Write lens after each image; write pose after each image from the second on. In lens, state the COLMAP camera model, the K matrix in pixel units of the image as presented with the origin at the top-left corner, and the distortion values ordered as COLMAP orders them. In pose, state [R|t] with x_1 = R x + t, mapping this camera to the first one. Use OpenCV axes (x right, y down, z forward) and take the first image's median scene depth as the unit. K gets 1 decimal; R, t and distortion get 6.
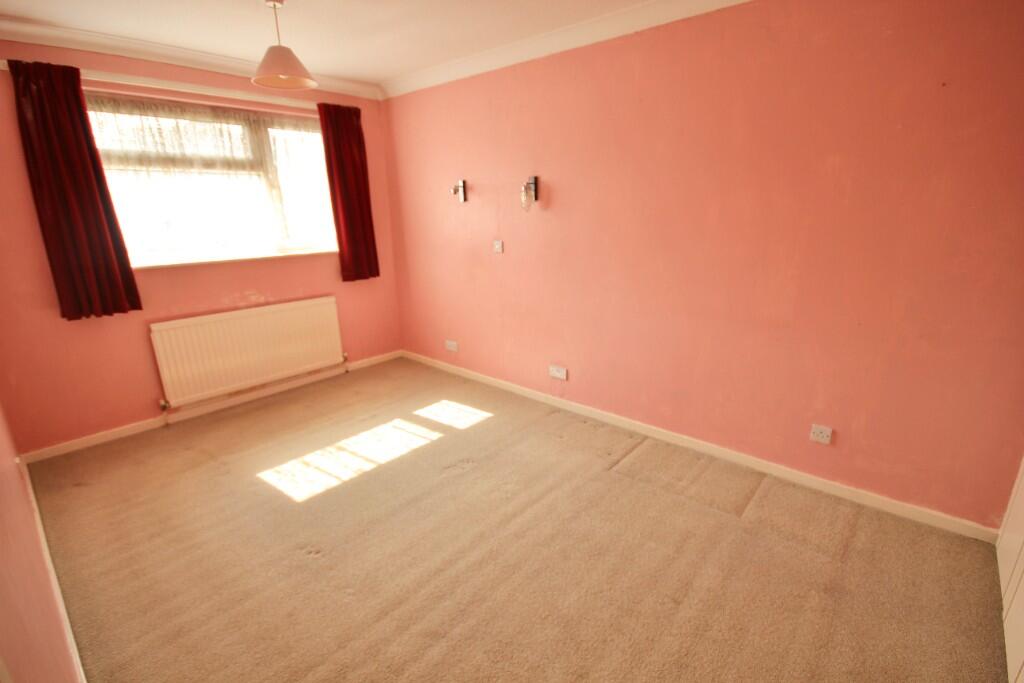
lens RADIAL K [[479.6, 0, 519.1], [0, 479.6, 347.3], [0, 0, 1]] dist [0.016813, -0.016921]
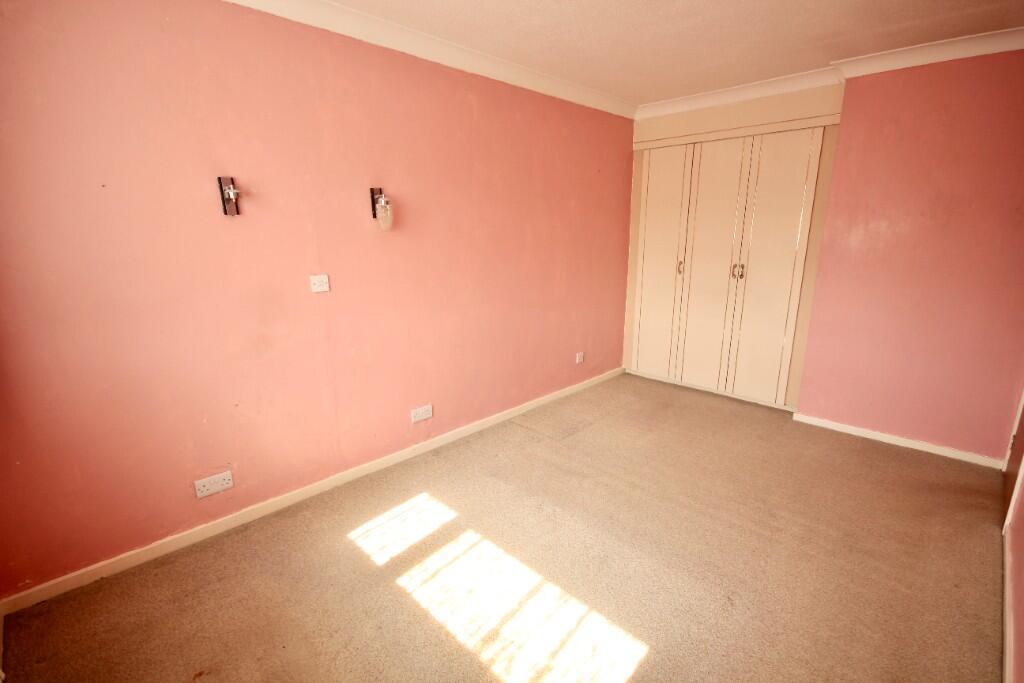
lens RADIAL K [[479.6, 0, 519.1], [0, 479.6, 347.3], [0, 0, 1]] dist [0.016813, -0.016921]
pose [[0.037392, -0.227658, 0.973023, -0.813011], [0.281505, 0.936670, 0.208335, -0.212734], [-0.958831, 0.266121, 0.099111, 0.784990]]
